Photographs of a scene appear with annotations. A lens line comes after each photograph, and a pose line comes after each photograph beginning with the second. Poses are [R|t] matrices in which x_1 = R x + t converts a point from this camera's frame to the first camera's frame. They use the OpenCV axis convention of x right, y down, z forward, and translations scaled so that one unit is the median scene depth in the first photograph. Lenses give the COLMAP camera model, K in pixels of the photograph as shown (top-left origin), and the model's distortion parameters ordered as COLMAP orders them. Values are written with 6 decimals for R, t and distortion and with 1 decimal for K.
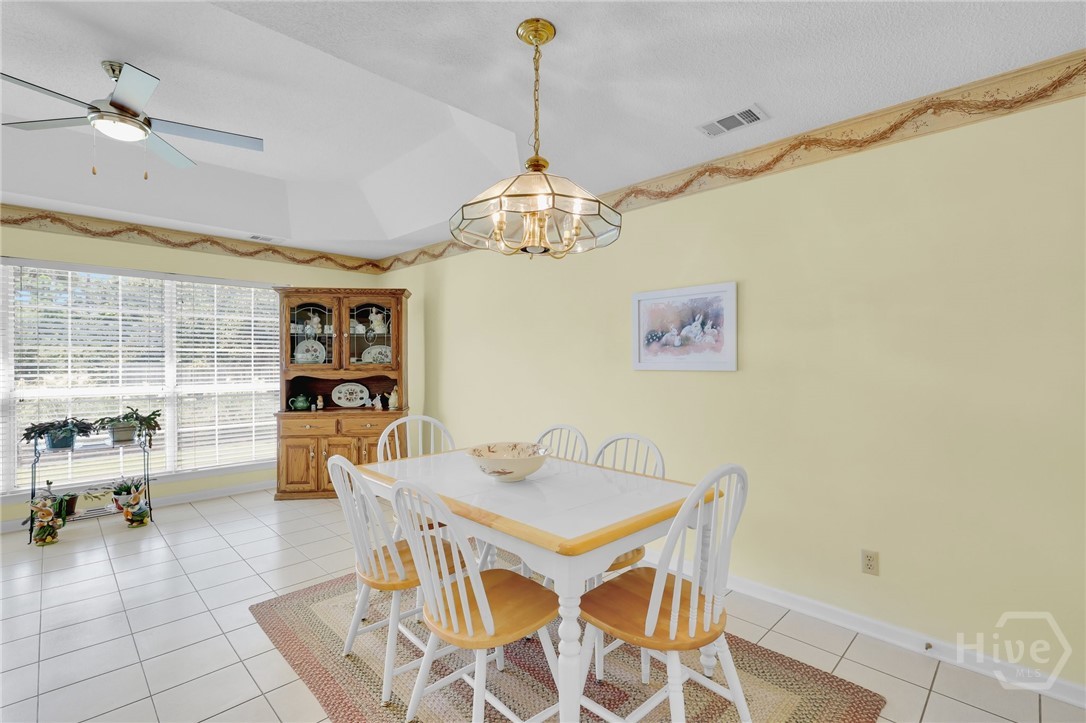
lens RADIAL K [[448.2, 0, 543.0], [0, 448.2, 361.5], [0, 0, 1]] dist [-0.000040, -0.000006]
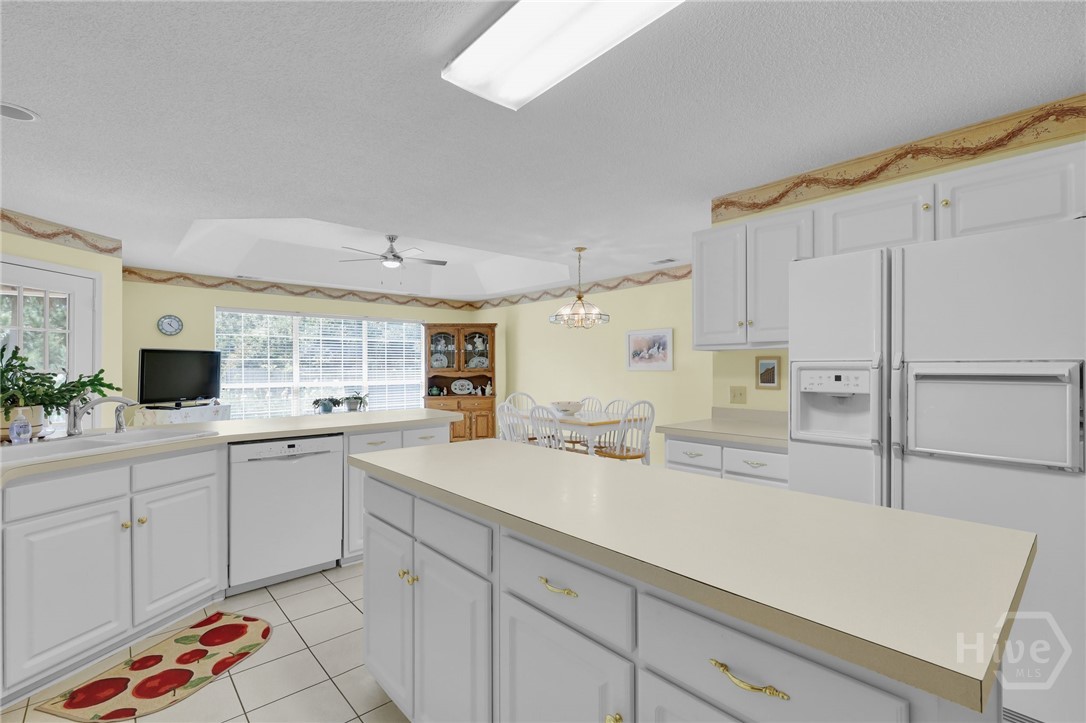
lens RADIAL K [[485.6, 0, 502.0], [0, 485.6, 362.0], [0, 0, 1]] dist [0.000312, -0.027081]
pose [[0.987858, -0.000578, -0.155356, -0.005189], [-0.001728, 0.999890, -0.014708, 0.009120], [0.155348, 0.014798, 0.987749, -0.770892]]
